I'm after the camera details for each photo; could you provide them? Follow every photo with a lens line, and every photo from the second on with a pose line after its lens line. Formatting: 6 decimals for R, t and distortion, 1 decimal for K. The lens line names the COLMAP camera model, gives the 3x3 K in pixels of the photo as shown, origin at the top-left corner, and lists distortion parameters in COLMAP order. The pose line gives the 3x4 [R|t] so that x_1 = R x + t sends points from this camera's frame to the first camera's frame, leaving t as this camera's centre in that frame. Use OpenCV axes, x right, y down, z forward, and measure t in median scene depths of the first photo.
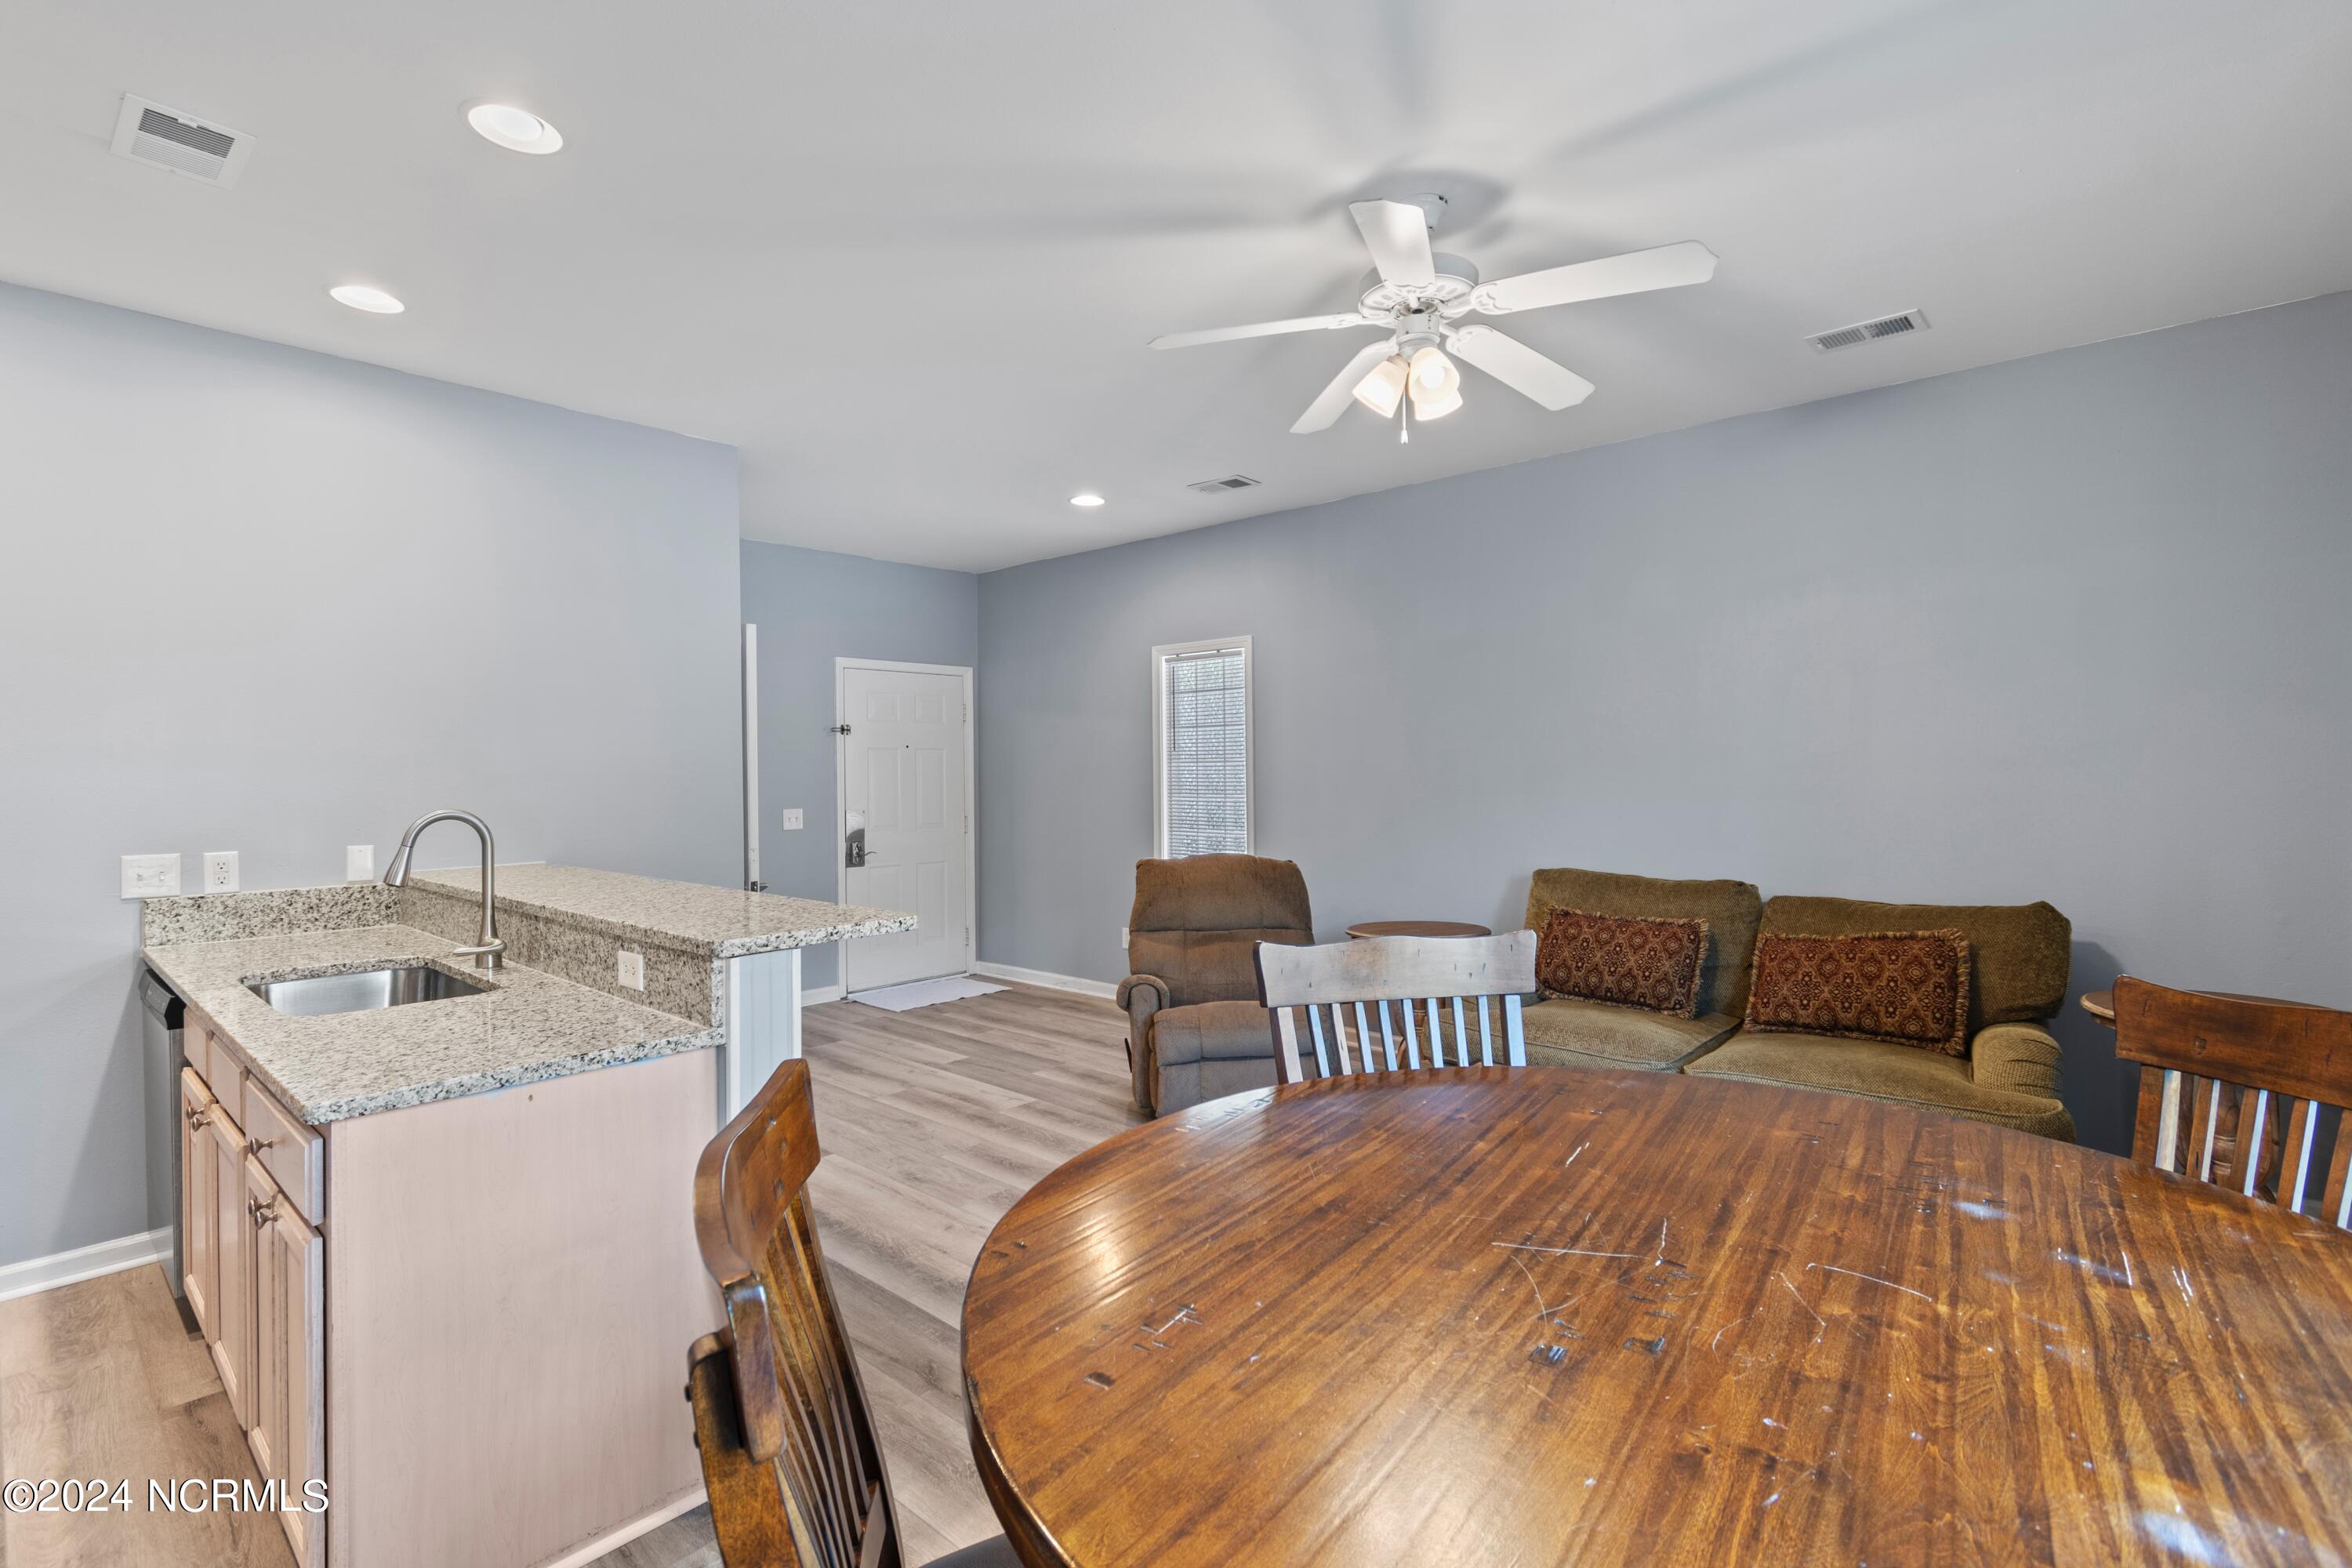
lens RADIAL K [[1055.9, 0, 1164.6], [0, 1055.9, 773.8], [0, 0, 1]] dist [0.009024, -0.007030]
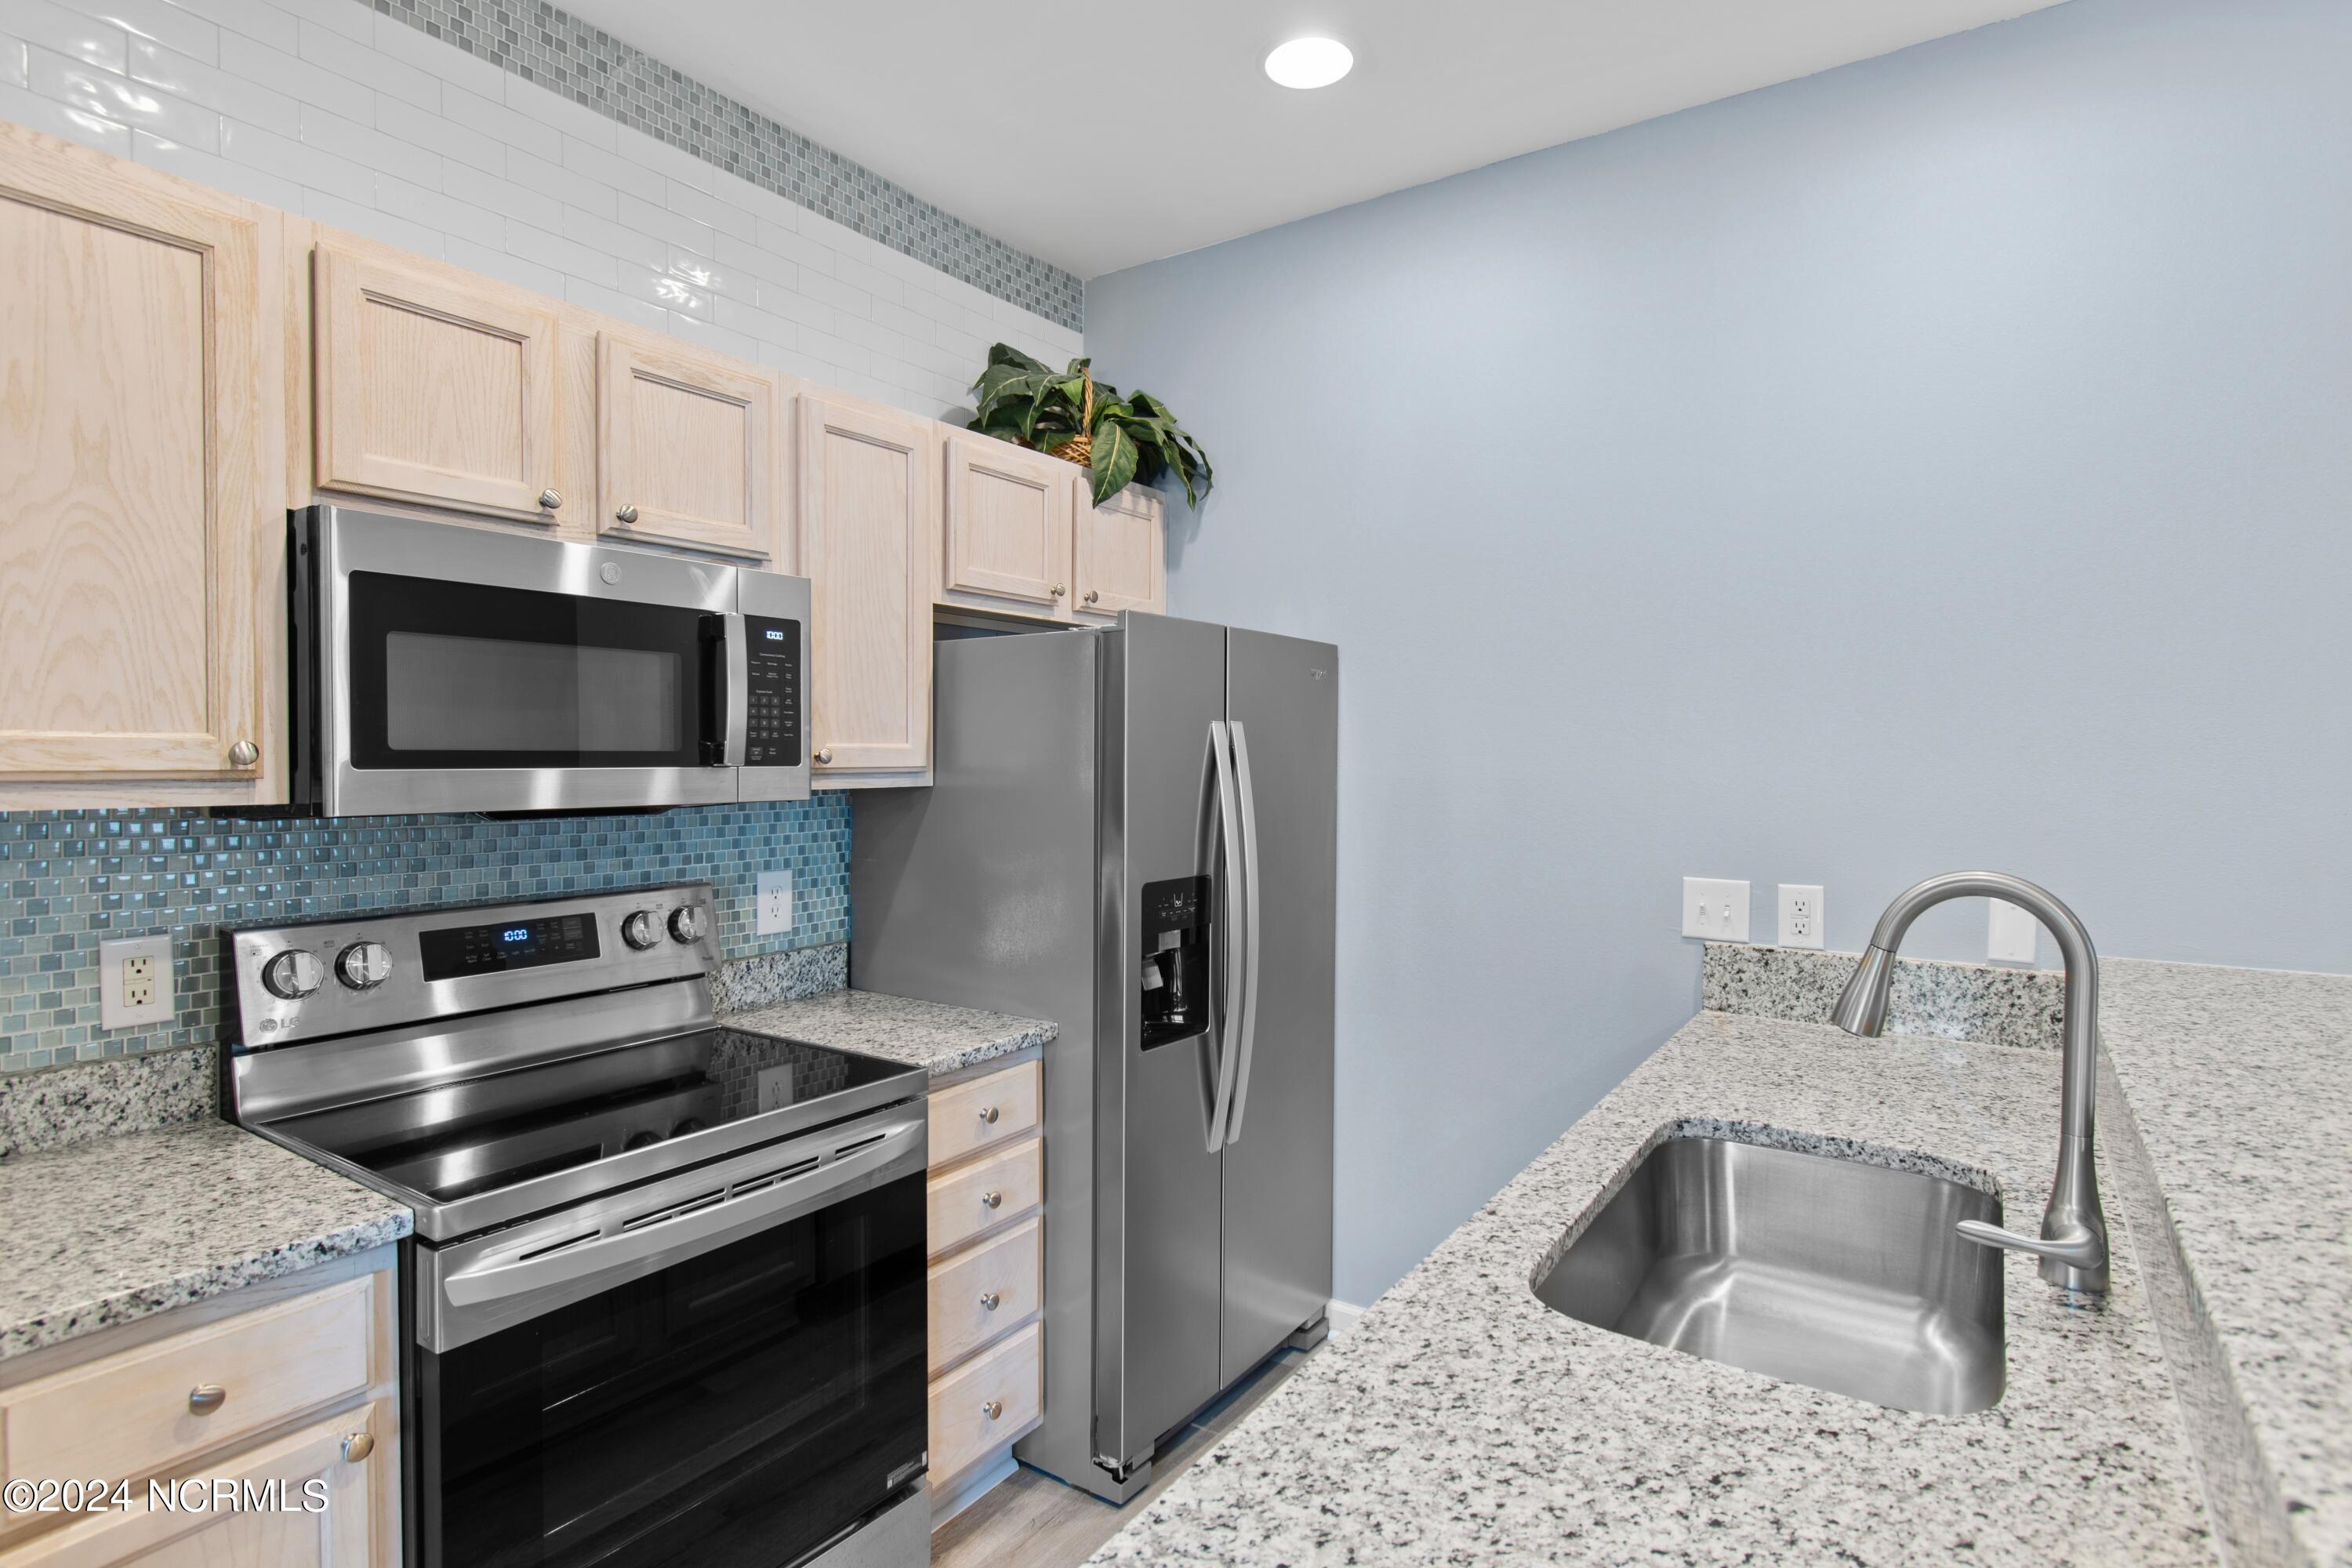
lens RADIAL K [[1192.2, 0, 1176.0], [0, 1192.2, 784.0], [0, 0, 1]] dist [0.011820, -0.000381]
pose [[0.134475, 0.037960, -0.990190, -0.213157], [-0.008598, 0.999273, 0.037140, -0.014312], [0.990880, 0.003519, 0.134703, 0.525728]]
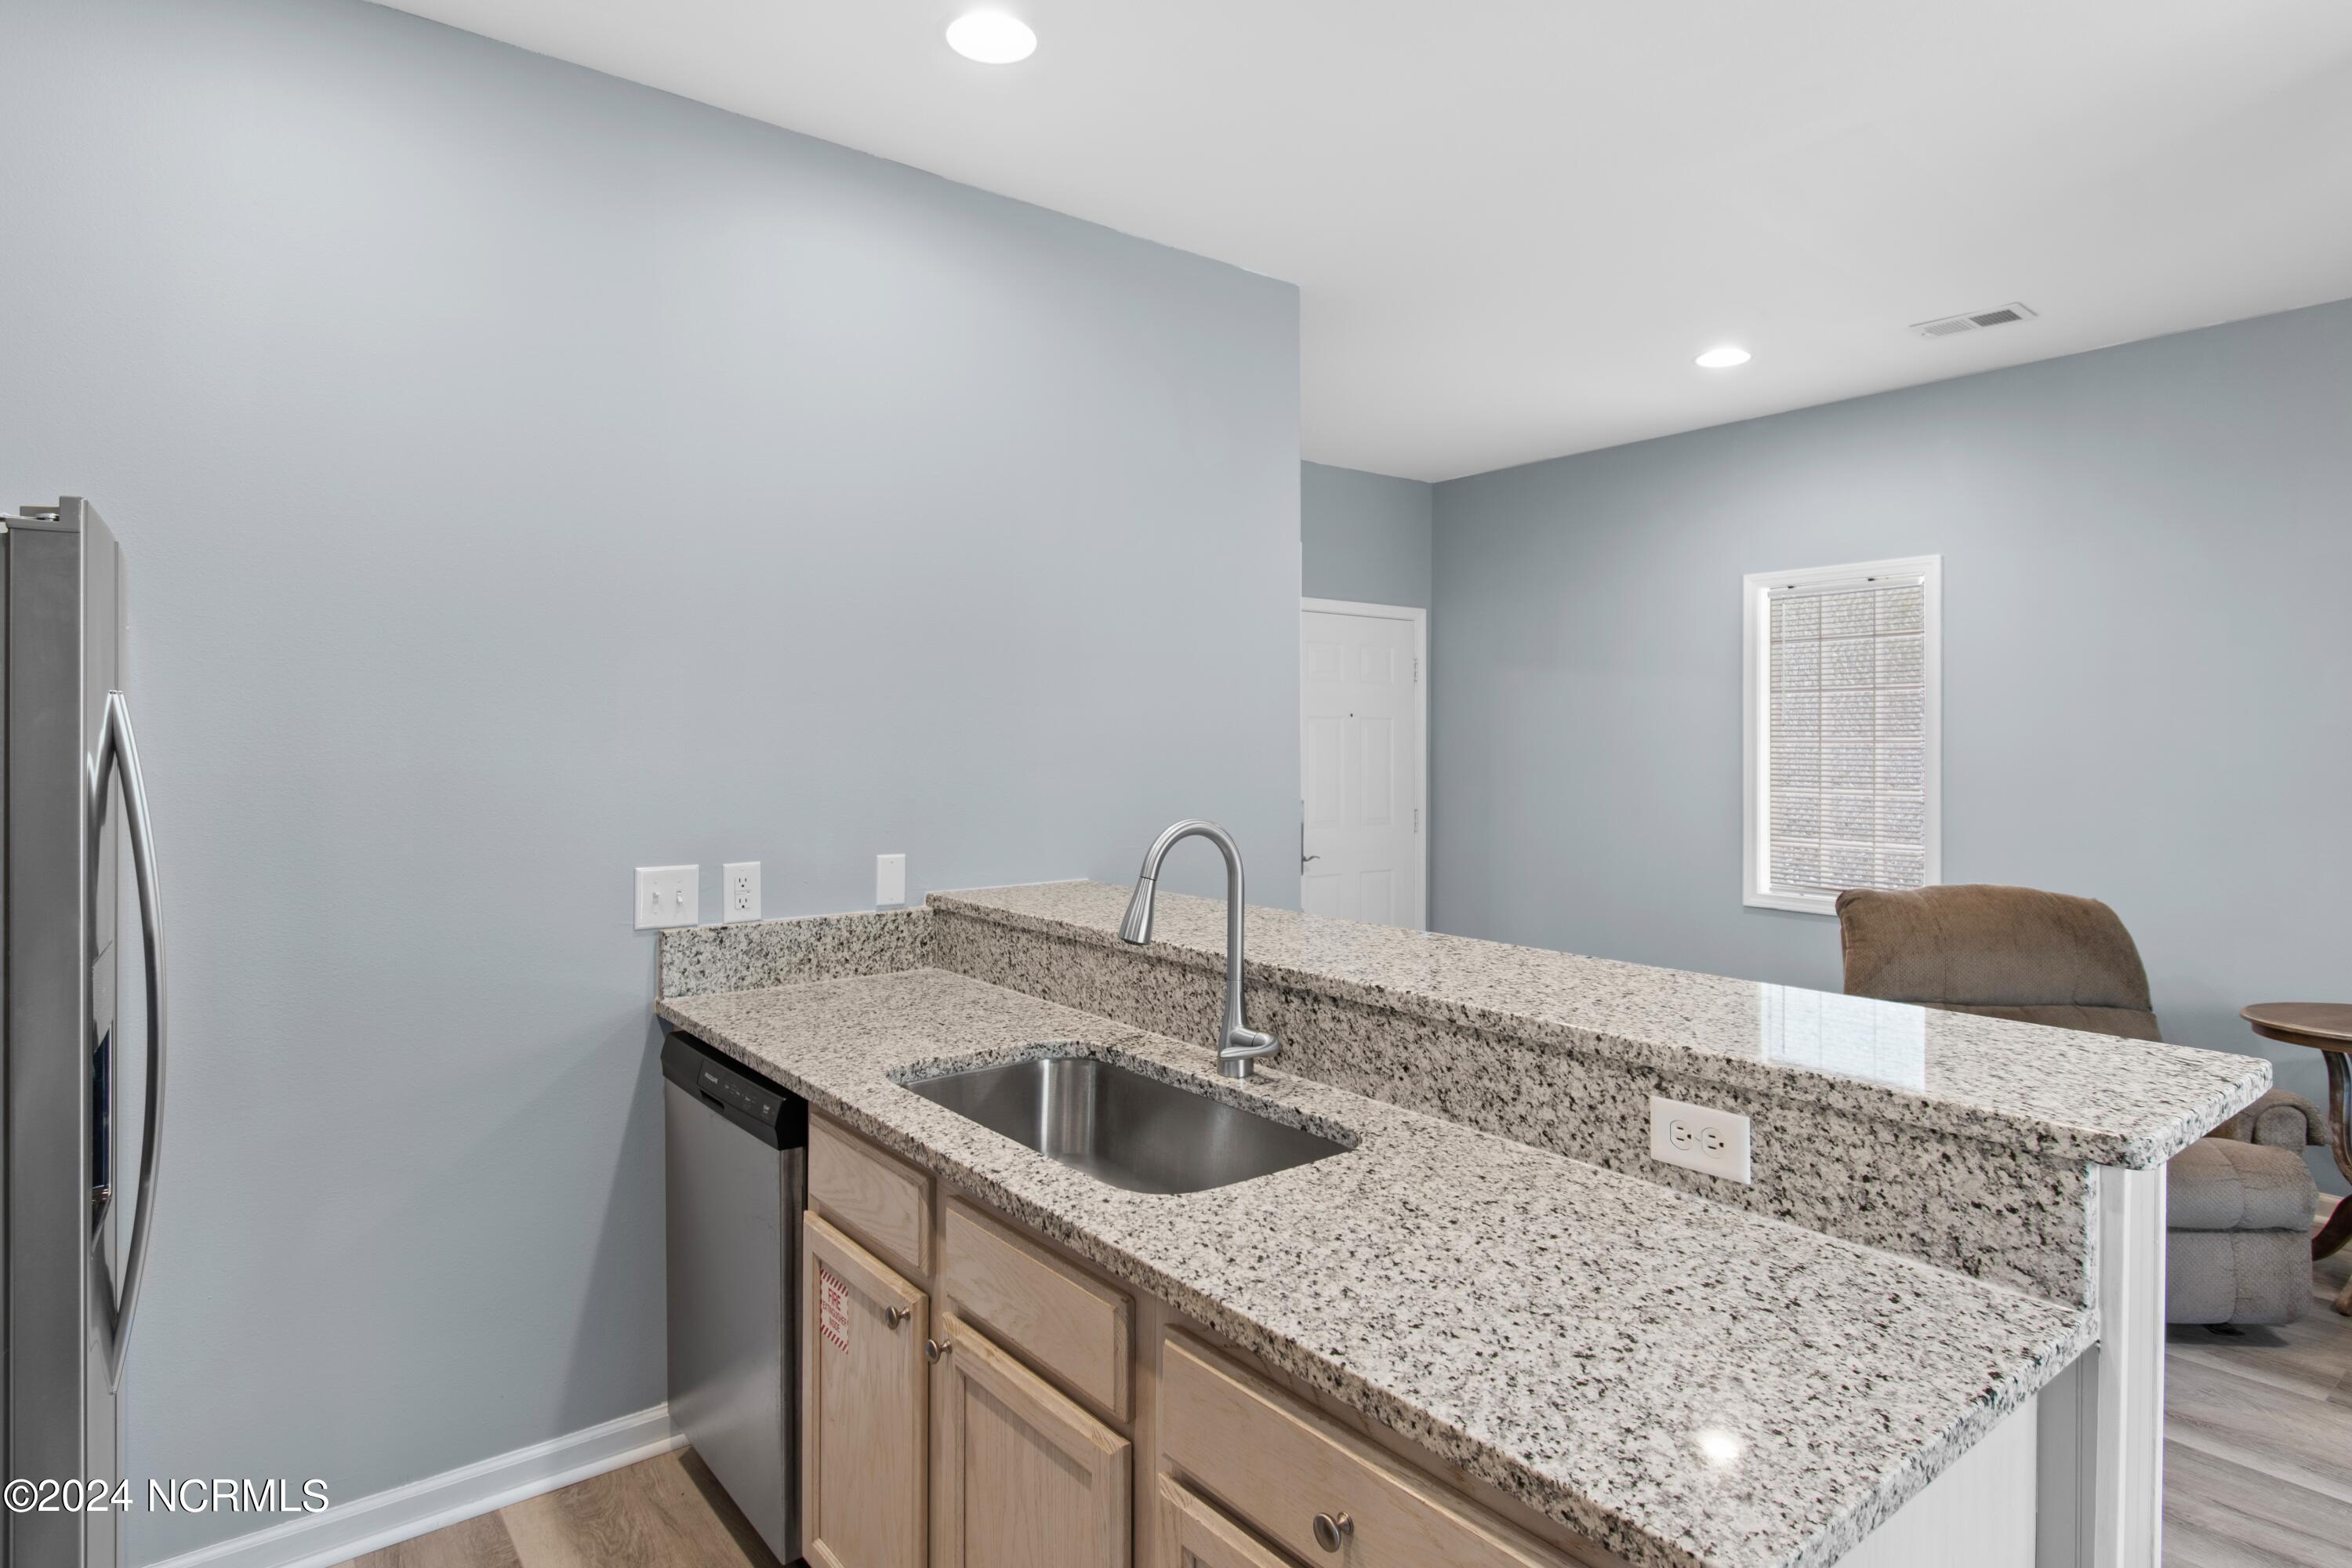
lens RADIAL K [[1263.5, 0, 1183.1], [0, 1263.5, 754.0], [0, 0, 1]] dist [0.000502, 0.000215]
pose [[0.984956, 0.012848, -0.172328, -0.470653], [-0.011803, 0.999905, 0.007087, -0.008100], [0.172403, -0.004947, 0.985014, 0.231212]]
